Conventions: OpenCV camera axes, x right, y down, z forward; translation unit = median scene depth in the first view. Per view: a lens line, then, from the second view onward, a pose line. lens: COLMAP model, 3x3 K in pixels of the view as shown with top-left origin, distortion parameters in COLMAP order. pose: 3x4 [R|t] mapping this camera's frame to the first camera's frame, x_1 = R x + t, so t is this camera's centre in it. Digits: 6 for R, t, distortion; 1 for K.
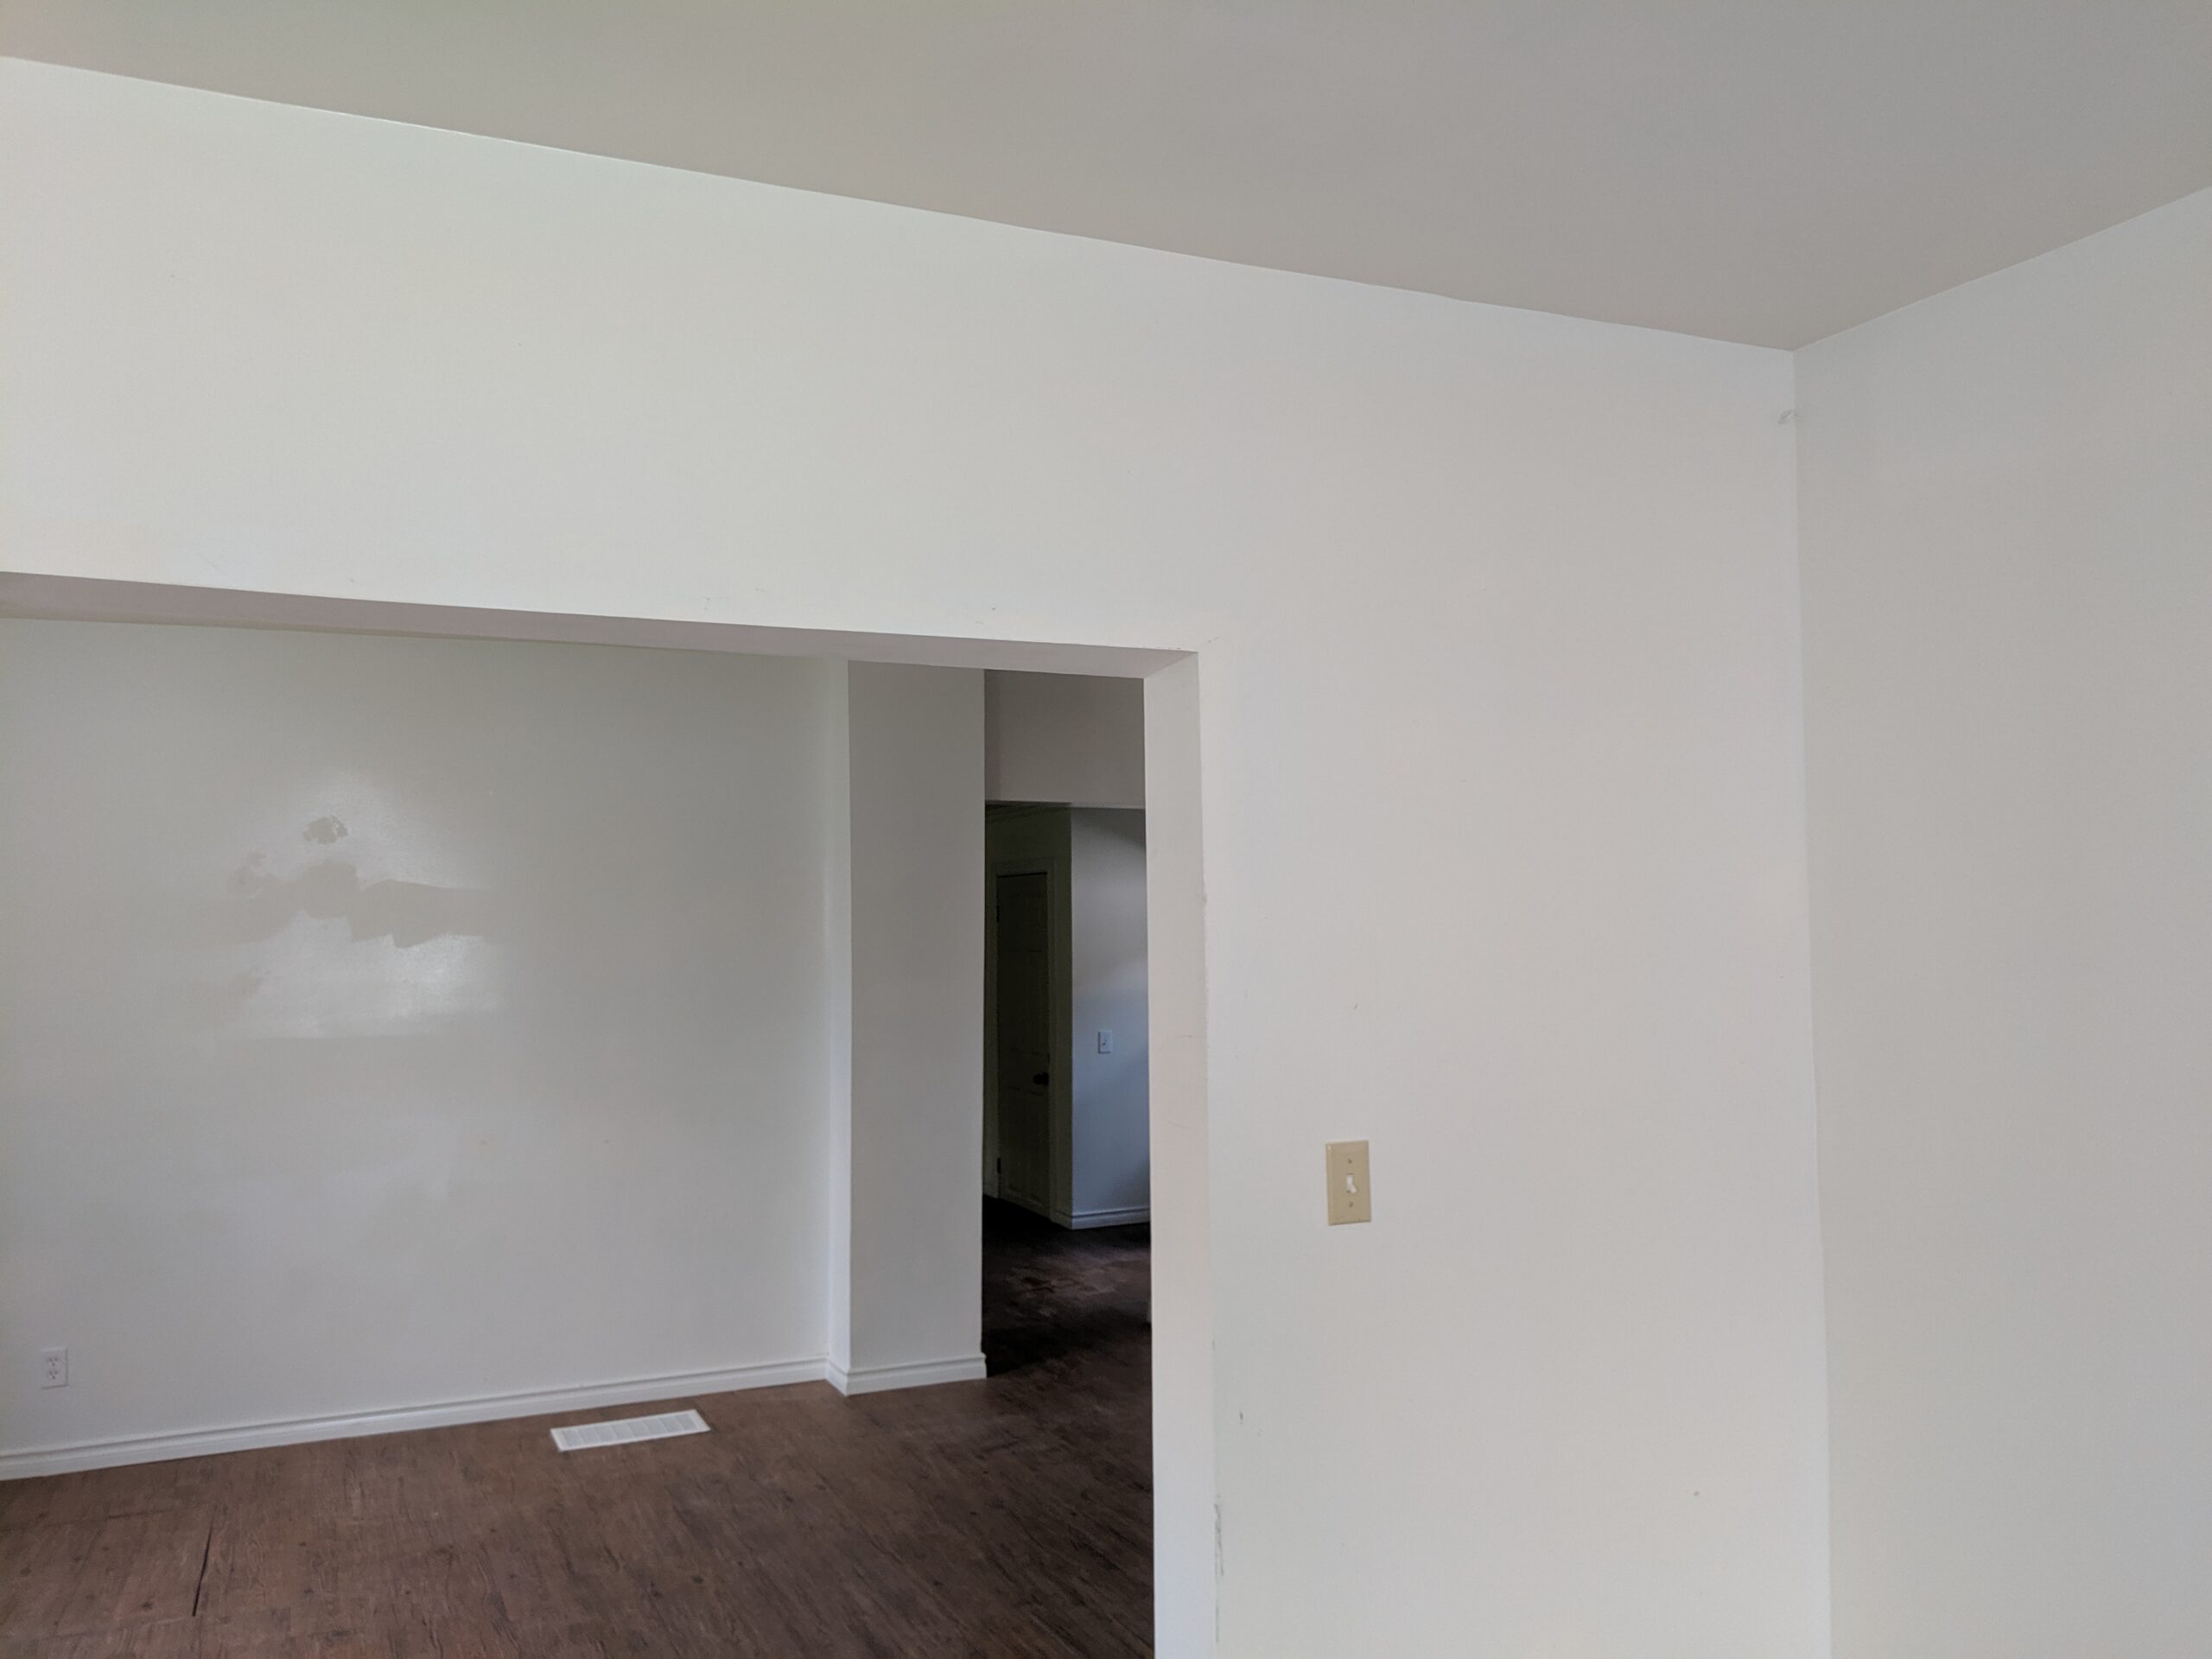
lens RADIAL K [[1759.1, 0, 1103.3], [0, 1759.1, 823.2], [0, 0, 1]] dist [-0.033255, 0.057590]
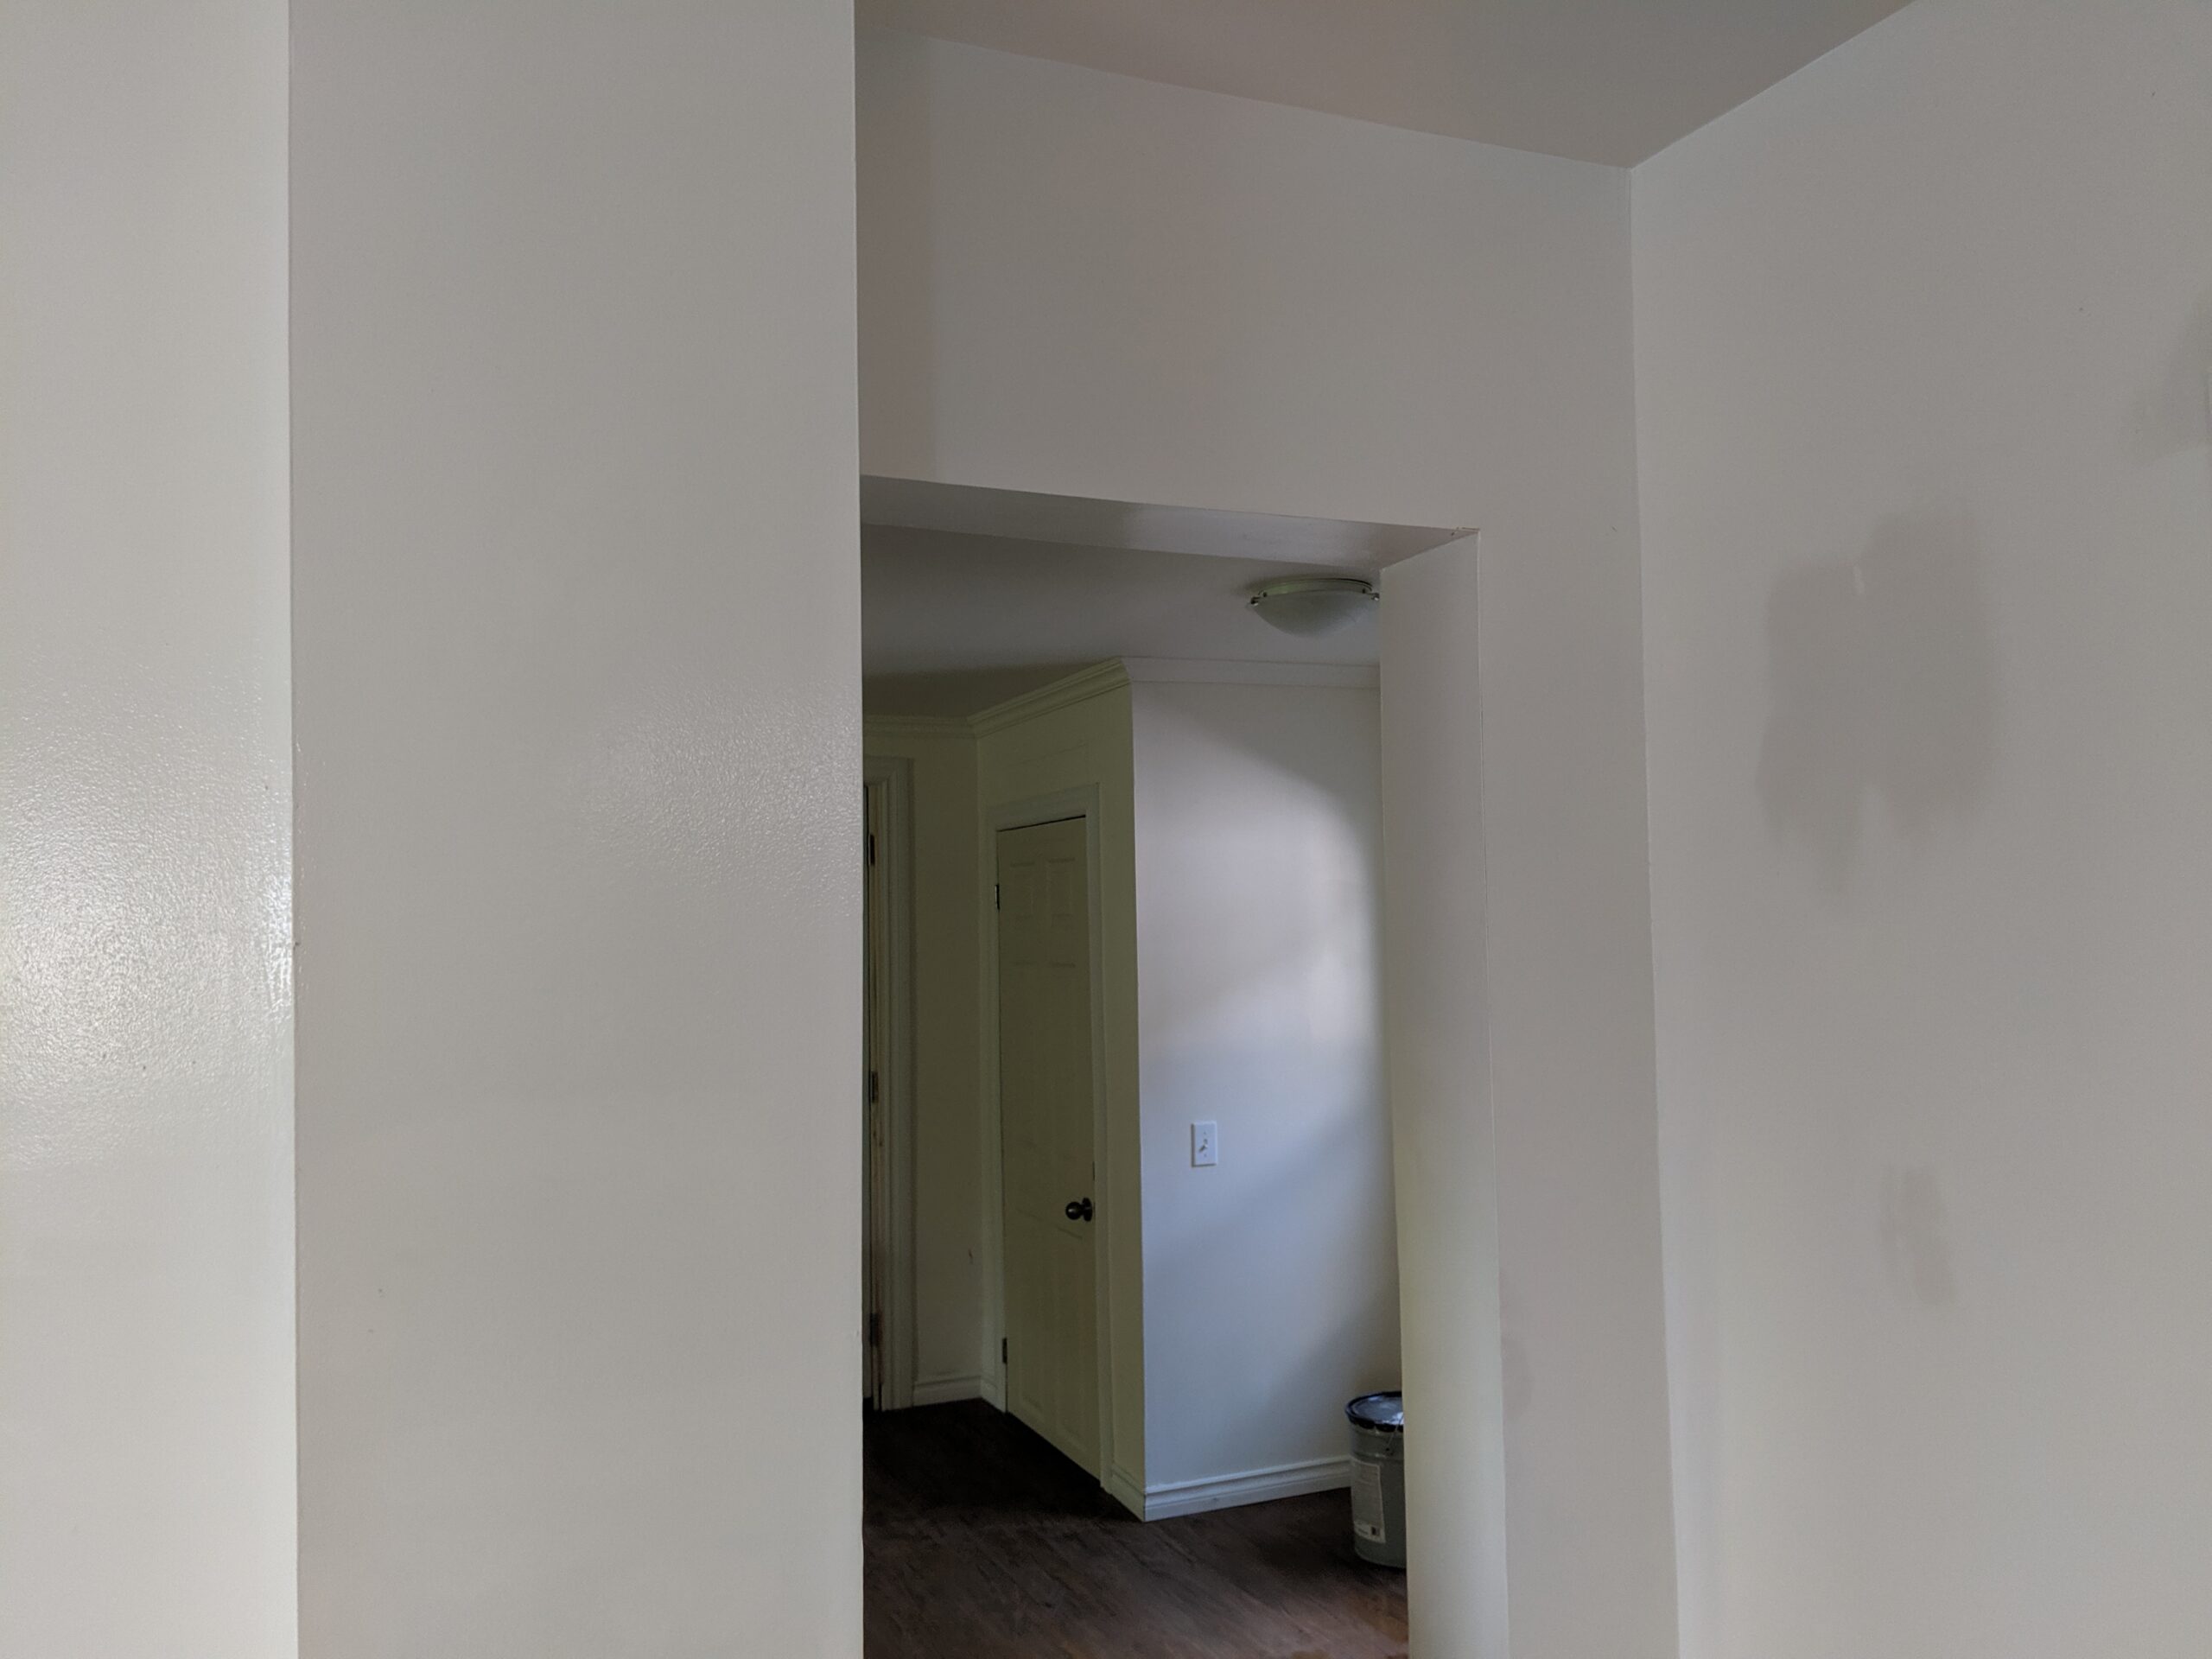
lens RADIAL K [[1759.1, 0, 1103.3], [0, 1759.1, 823.2], [0, 0, 1]] dist [-0.033255, 0.057590]
pose [[0.999661, -0.014471, -0.021627, -0.015924], [0.014584, 0.999881, 0.005059, 0.028581], [0.021551, -0.005372, 0.999753, 0.492574]]
